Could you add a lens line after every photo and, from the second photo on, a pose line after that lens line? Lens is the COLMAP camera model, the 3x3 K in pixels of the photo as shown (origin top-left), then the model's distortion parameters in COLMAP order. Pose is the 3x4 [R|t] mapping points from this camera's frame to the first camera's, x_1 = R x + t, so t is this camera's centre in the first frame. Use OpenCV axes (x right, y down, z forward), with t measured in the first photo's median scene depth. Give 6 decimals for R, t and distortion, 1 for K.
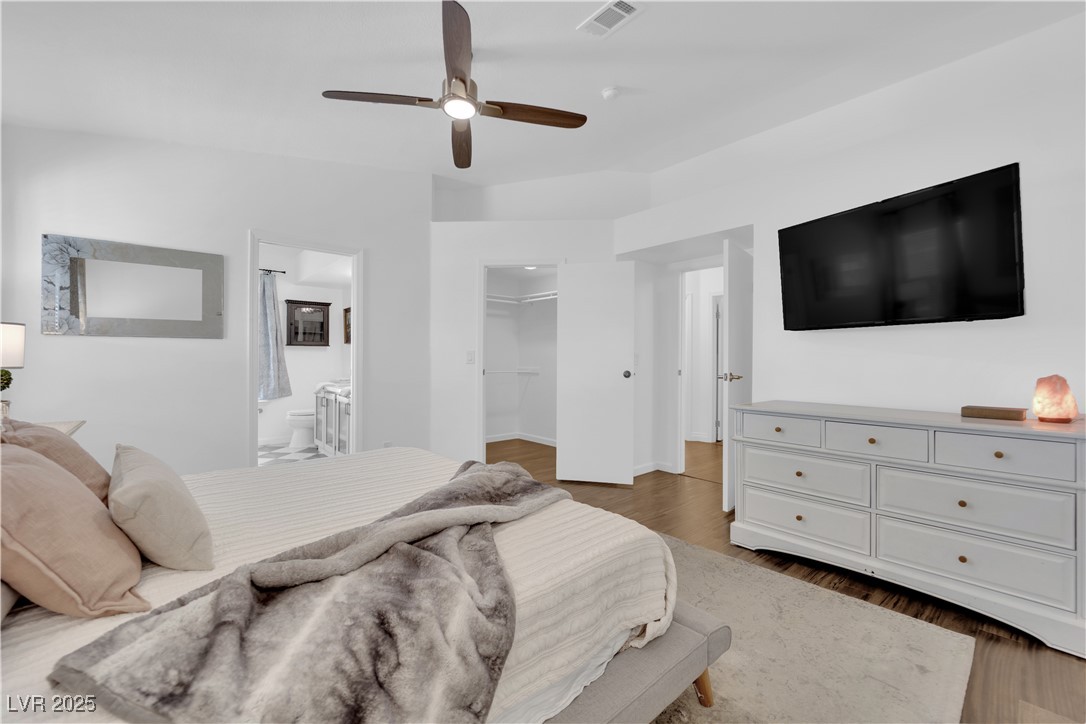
lens RADIAL K [[436.7, 0, 543.0], [0, 436.7, 362.0], [0, 0, 1]] dist [-0.015427, 0.000043]
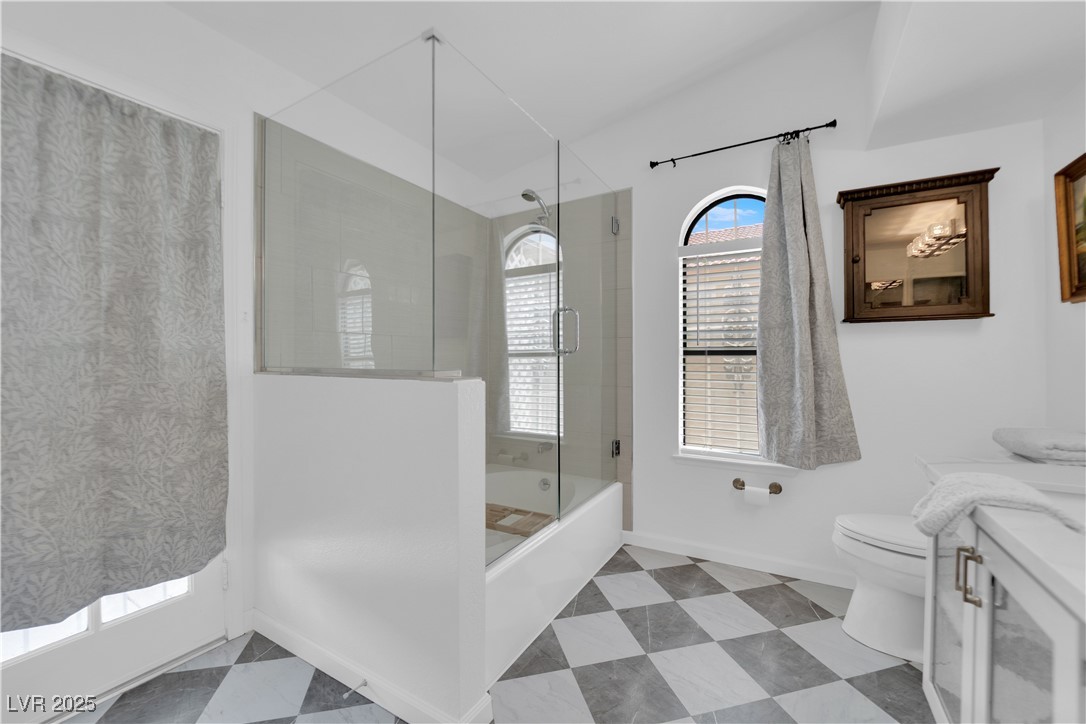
lens RADIAL K [[436.7, 0, 543.0], [0, 436.7, 362.0], [0, 0, 1]] dist [-0.015427, 0.000043]
pose [[0.329094, -0.001687, -0.944296, -0.334601], [-0.003448, 0.999990, -0.002988, -0.003939], [0.944291, 0.004239, 0.329084, 0.652027]]
